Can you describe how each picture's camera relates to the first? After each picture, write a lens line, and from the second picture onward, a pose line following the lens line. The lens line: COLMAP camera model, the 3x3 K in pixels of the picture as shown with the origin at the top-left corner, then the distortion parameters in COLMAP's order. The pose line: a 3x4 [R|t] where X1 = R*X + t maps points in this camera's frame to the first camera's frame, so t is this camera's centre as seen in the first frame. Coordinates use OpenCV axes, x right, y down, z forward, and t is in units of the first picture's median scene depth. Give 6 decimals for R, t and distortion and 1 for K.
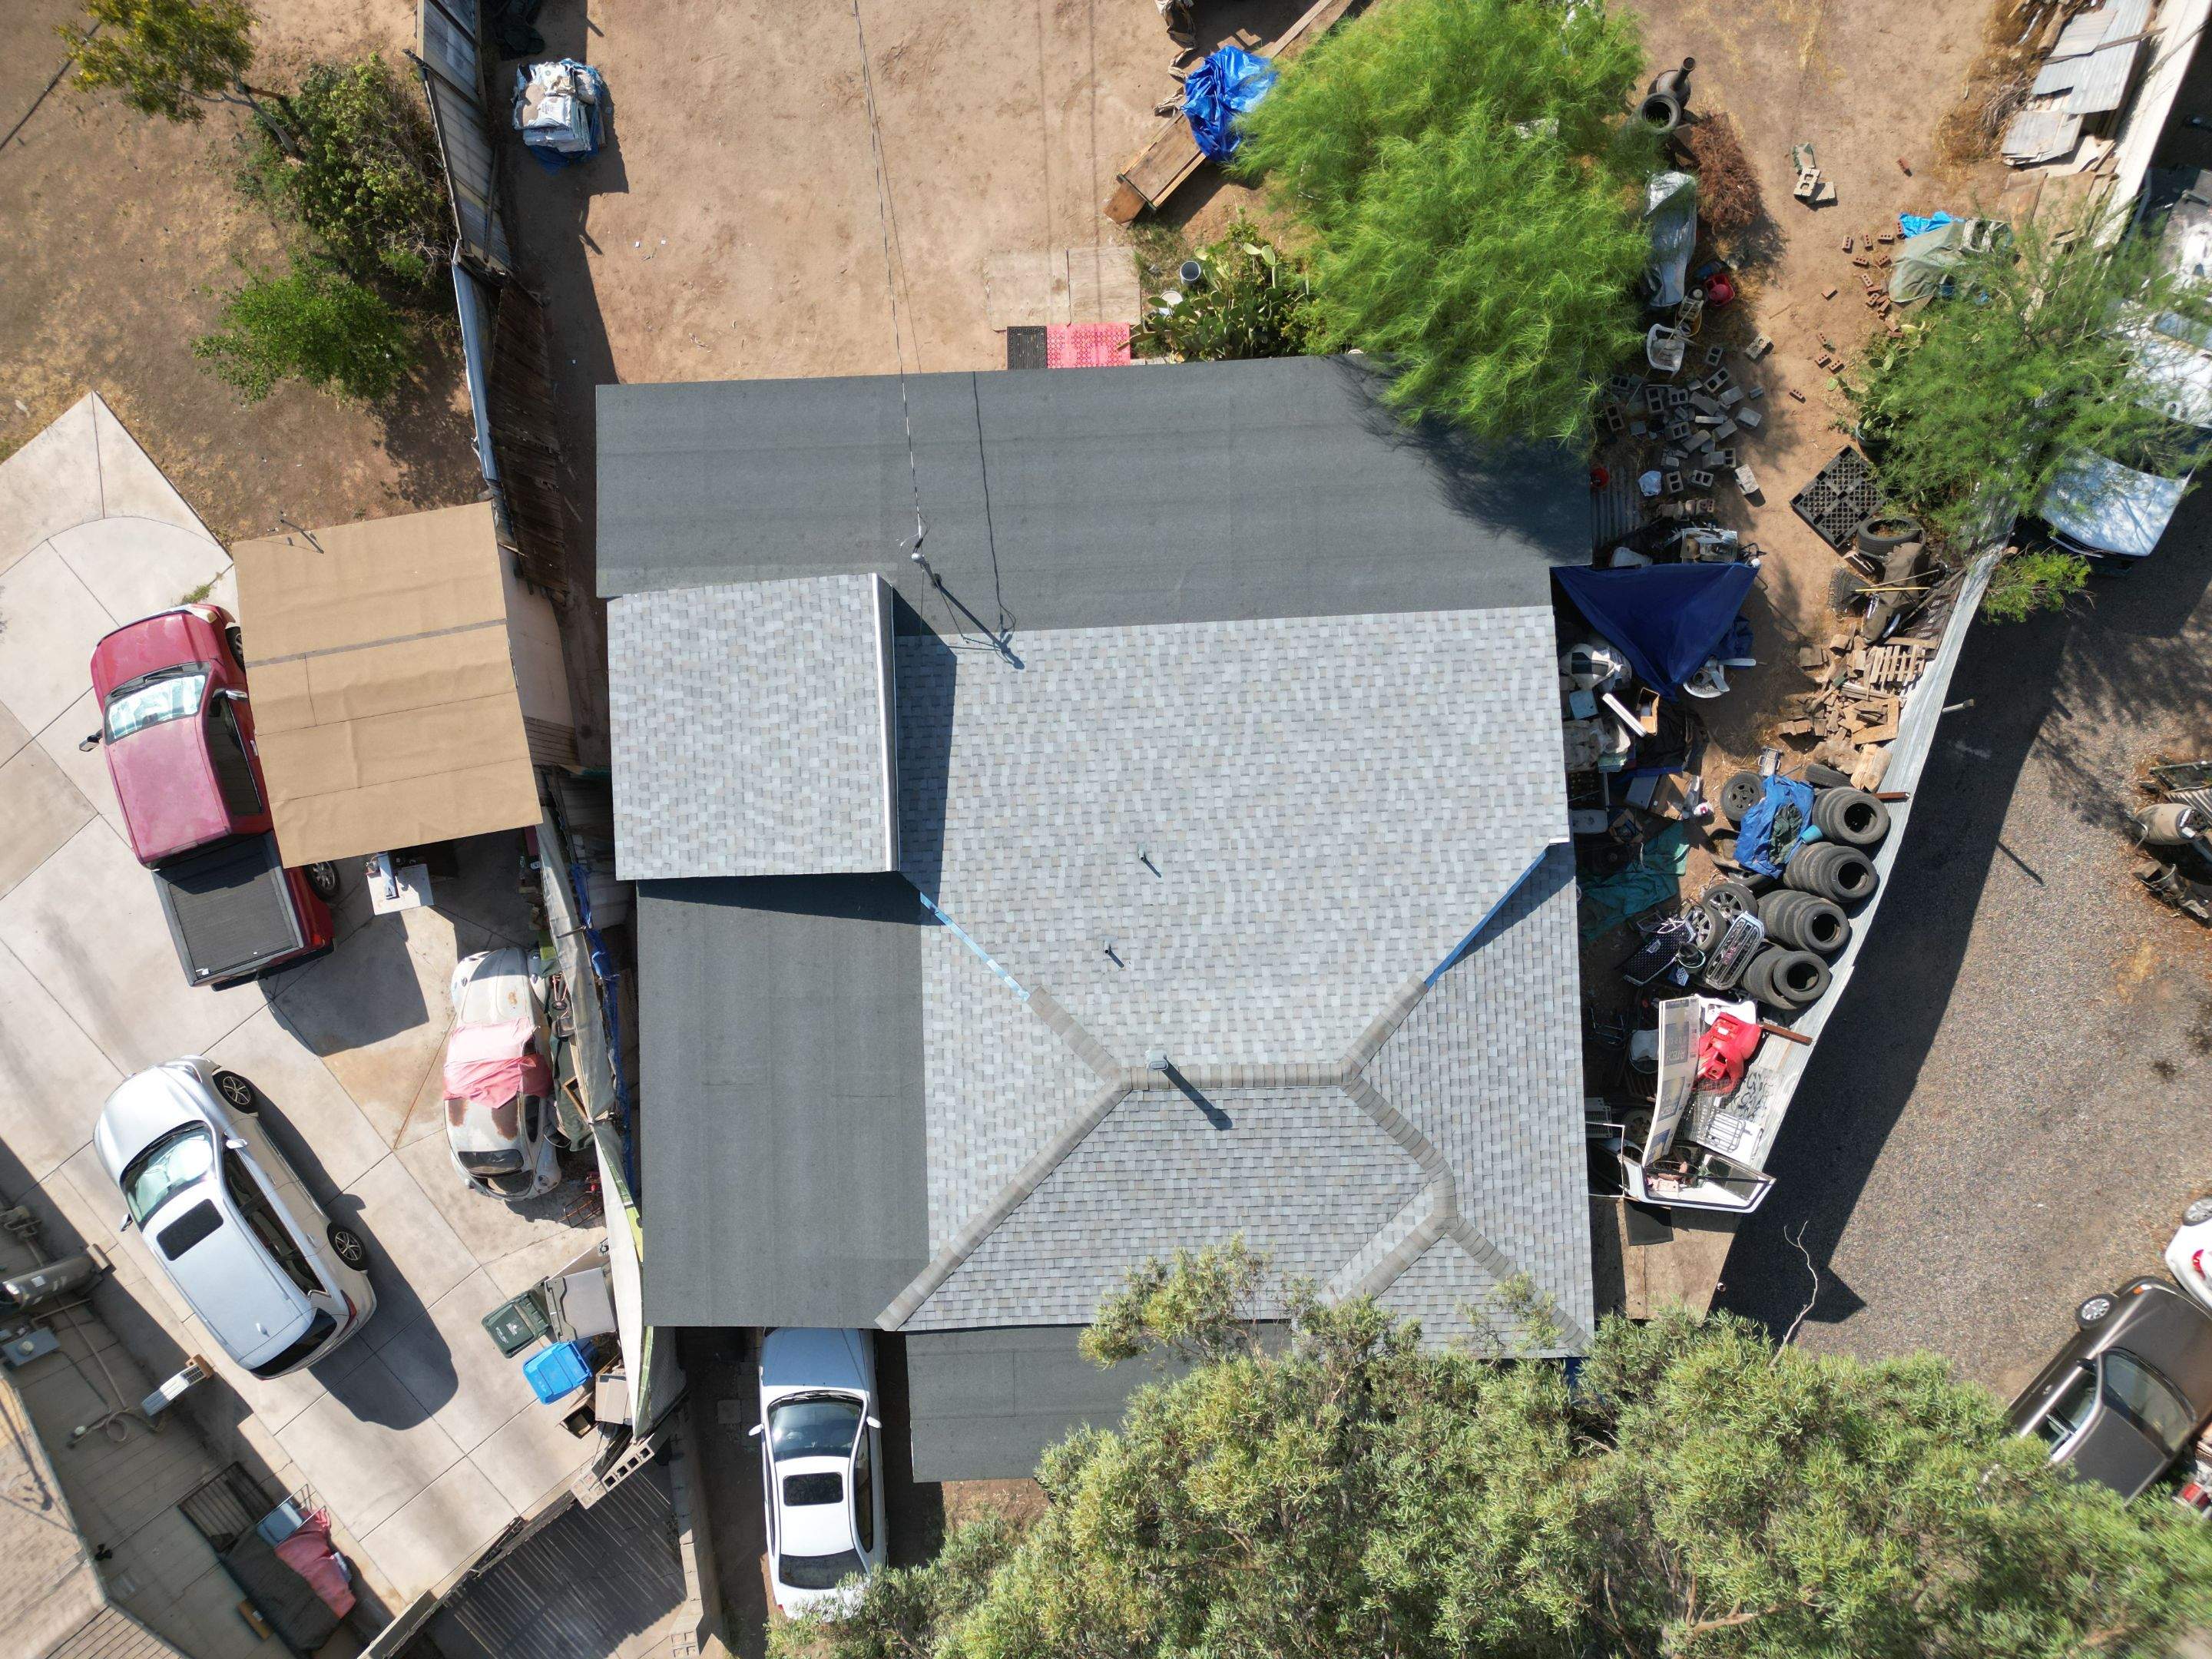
lens RADIAL K [[1600.4, 0, 1097.5], [0, 1600.4, 818.9], [0, 0, 1]] dist [0.006715, -0.007263]
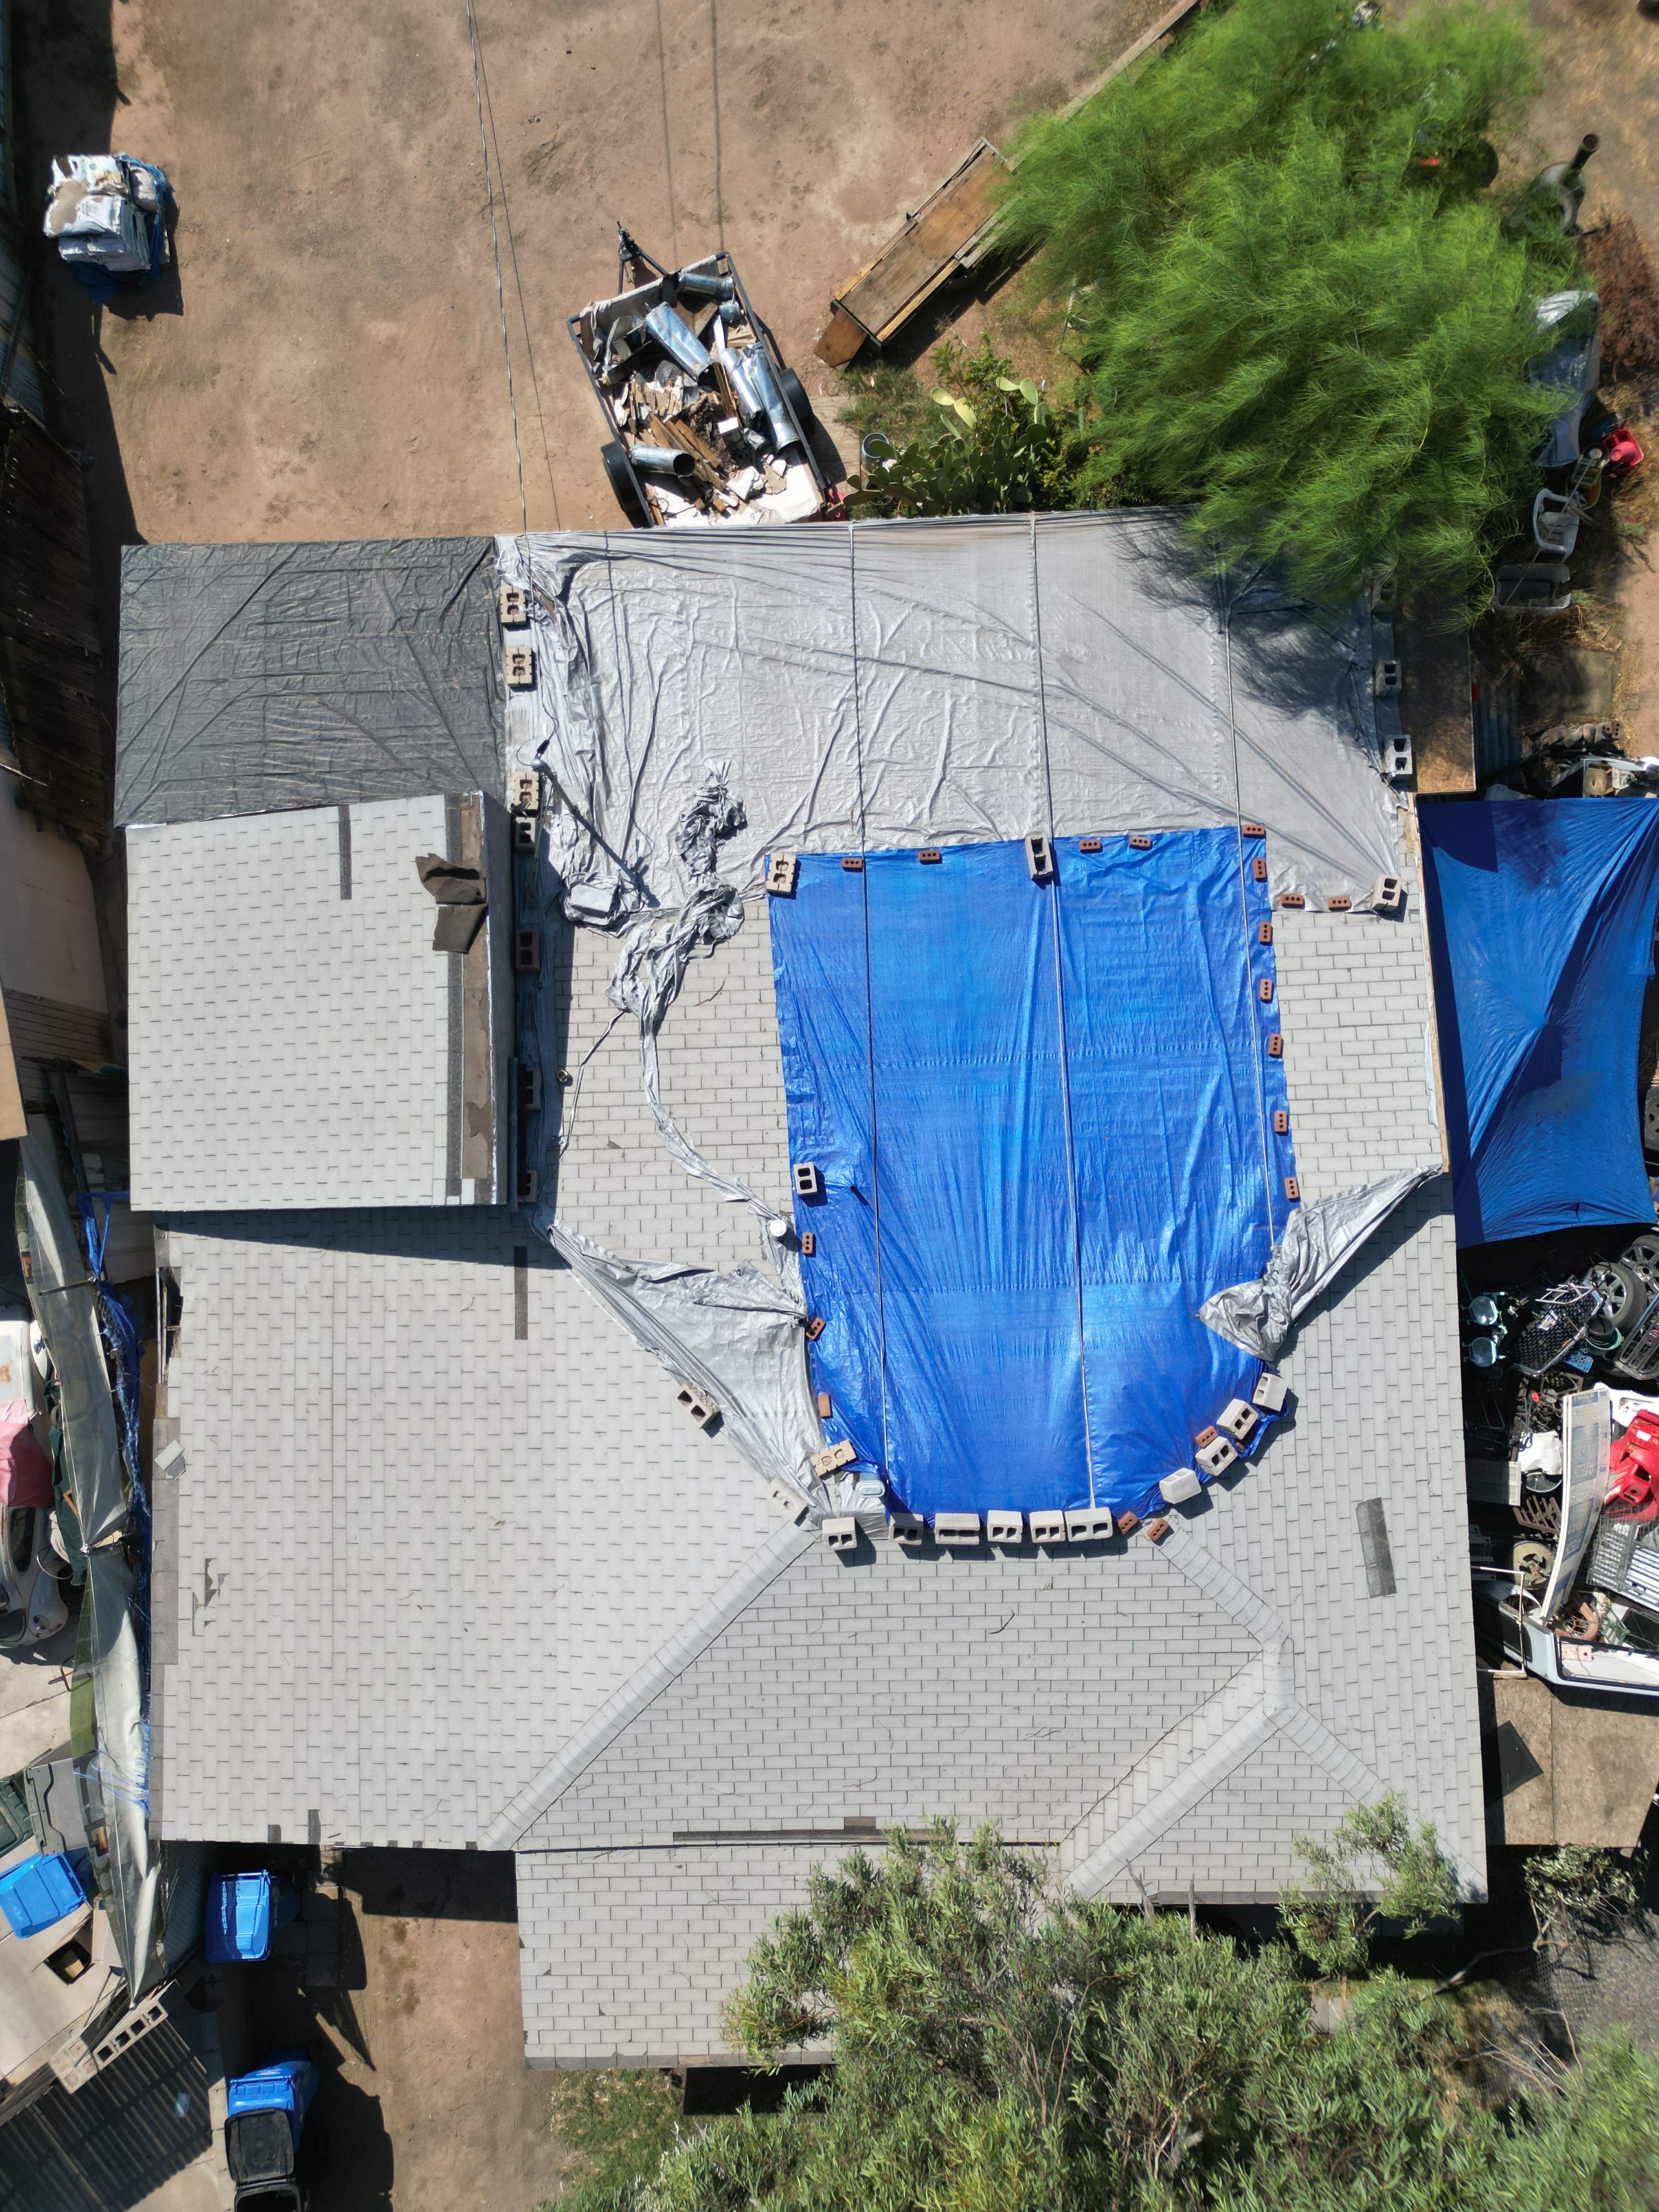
lens RADIAL K [[1563.9, 0, 821.1], [0, 1563.9, 1106.4], [0, 0, 1]] dist [0.065916, -0.074002]
pose [[0.999913, 0.008813, -0.009859, 0.019492], [-0.009169, 0.999285, -0.036670, 0.011747], [0.009529, 0.036757, 0.999279, 0.268407]]
